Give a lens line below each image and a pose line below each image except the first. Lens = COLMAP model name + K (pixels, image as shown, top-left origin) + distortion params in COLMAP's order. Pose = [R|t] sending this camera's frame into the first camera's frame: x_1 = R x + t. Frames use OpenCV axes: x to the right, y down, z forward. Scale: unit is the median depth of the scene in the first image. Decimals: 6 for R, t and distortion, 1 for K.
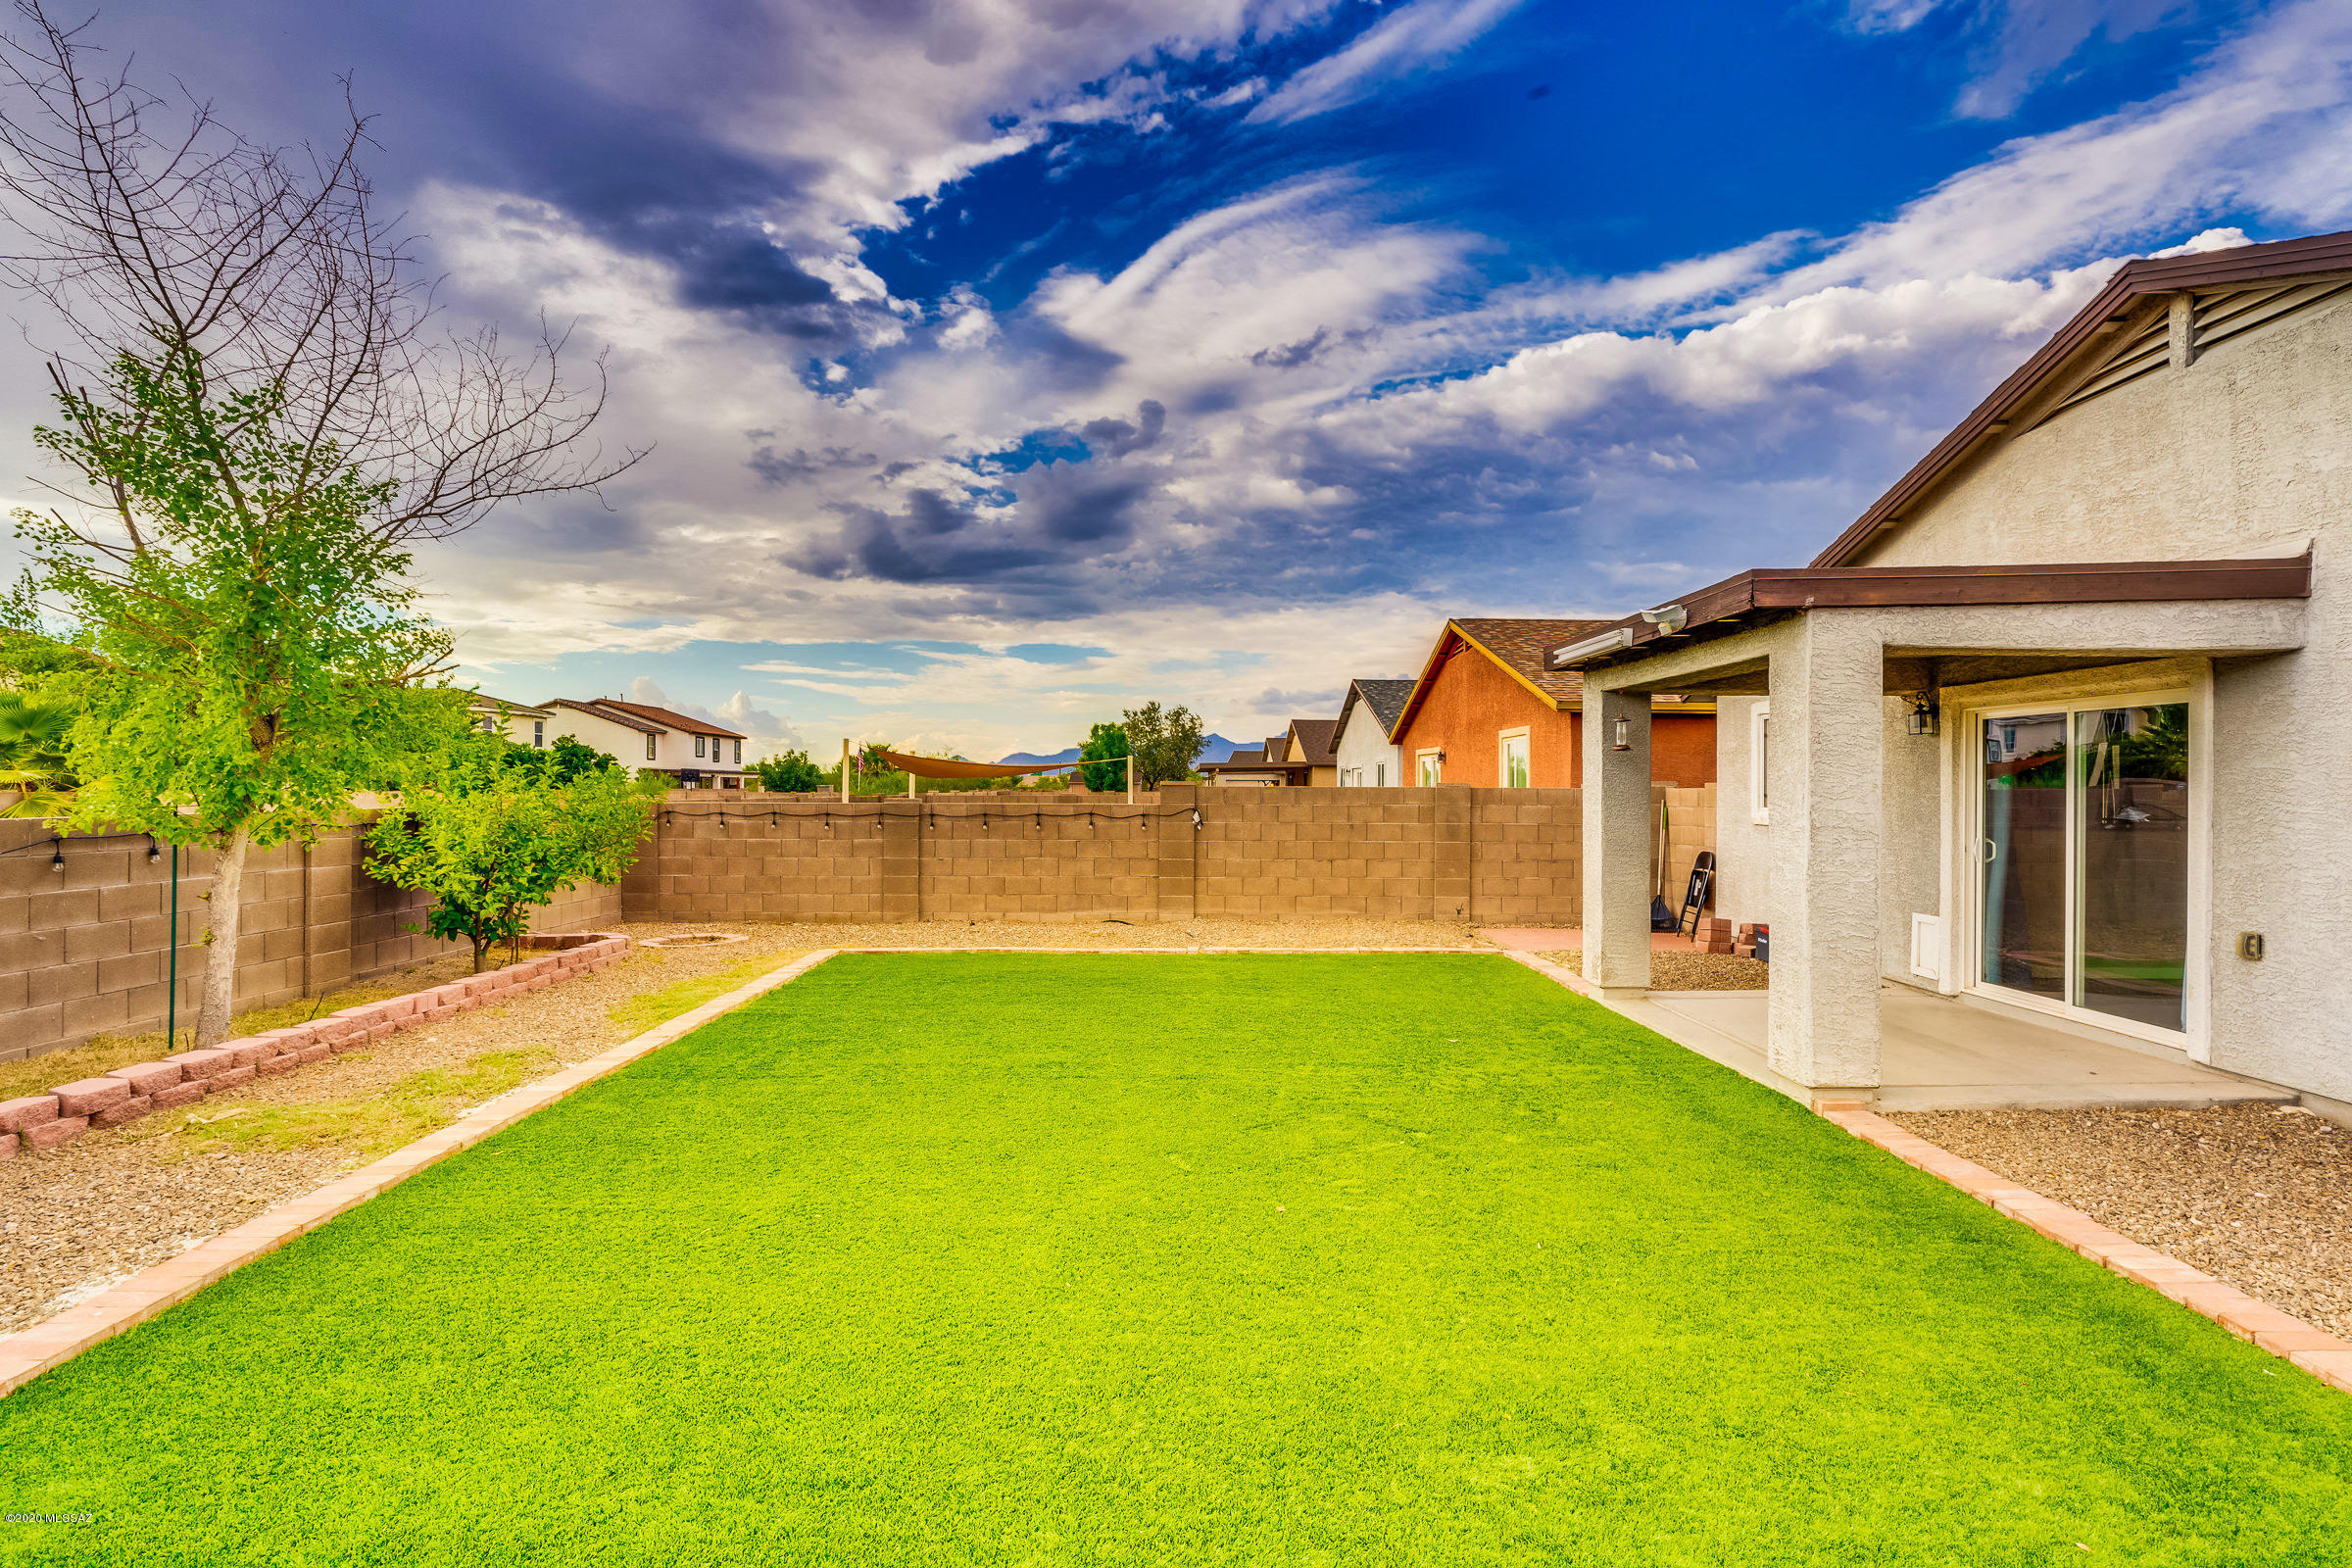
lens RADIAL K [[1139.9, 0, 1178.7], [0, 1139.9, 802.6], [0, 0, 1]] dist [0.000803, 0.002188]
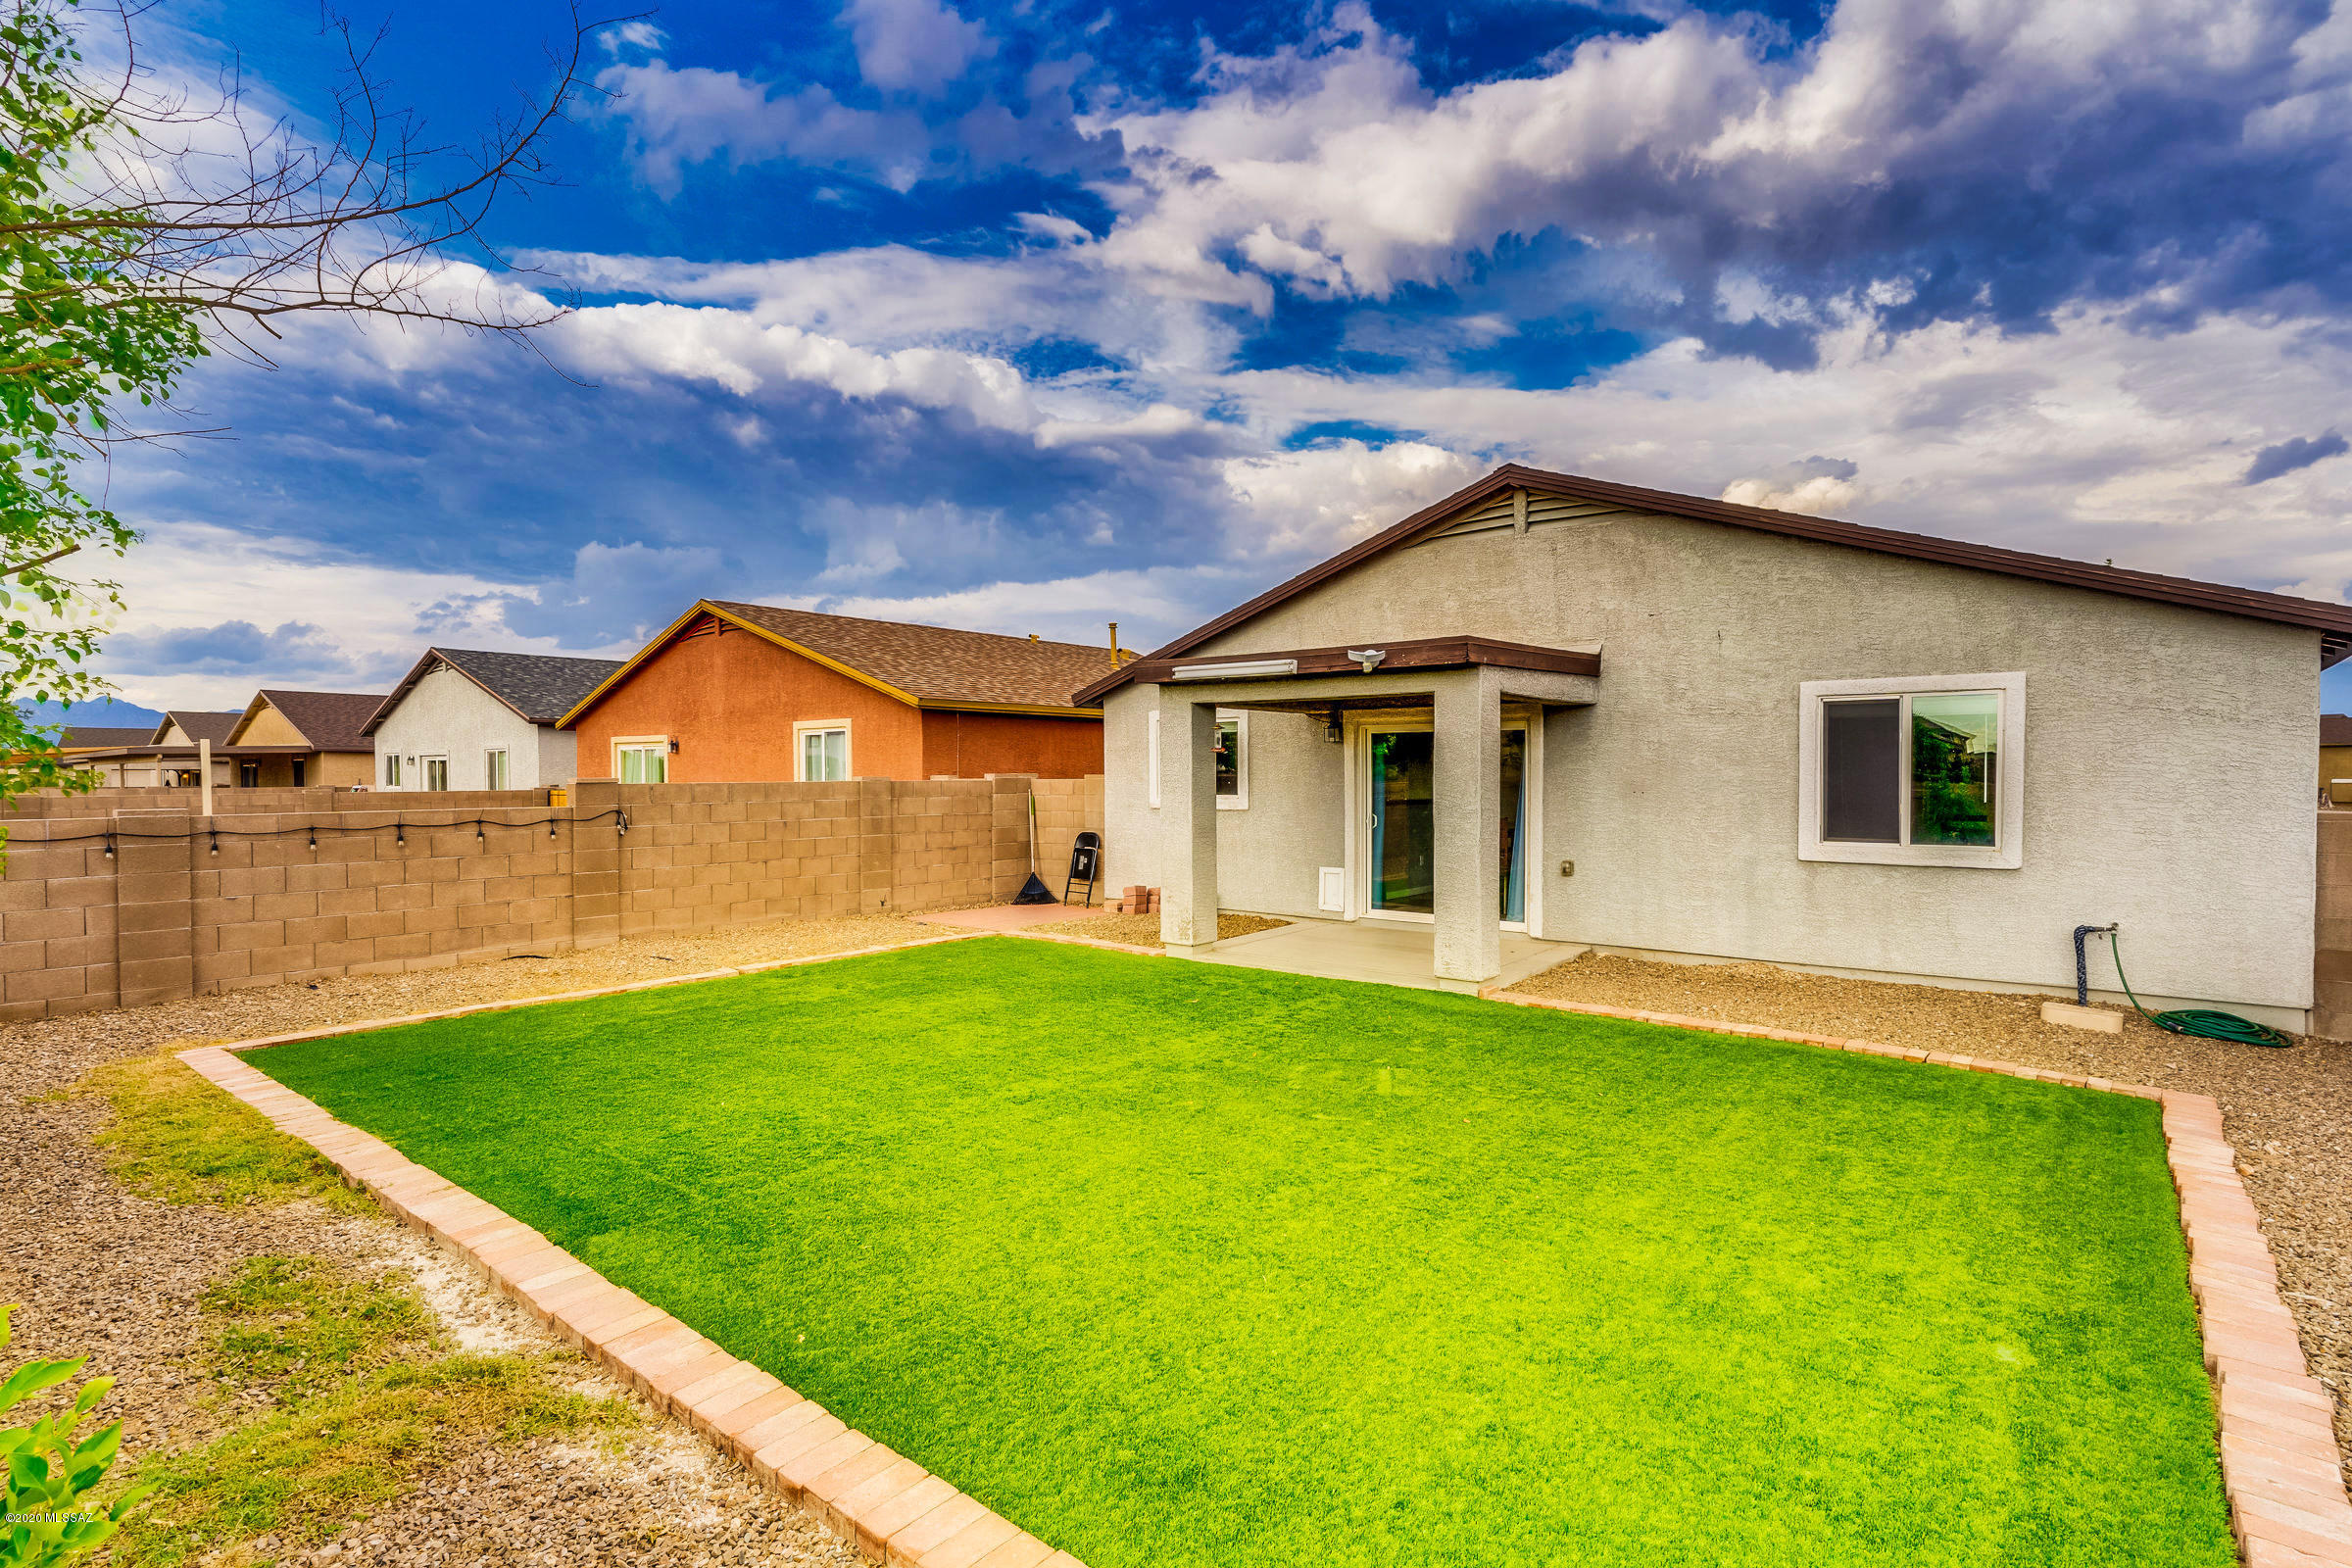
lens RADIAL K [[1139.9, 0, 1167.6], [0, 1139.9, 837.8], [0, 0, 1]] dist [0.000803, 0.002188]
pose [[0.637057, -0.052219, 0.769046, -0.374593], [0.016796, 0.998406, 0.053879, -0.013127], [-0.770634, -0.021407, 0.636918, 0.152786]]
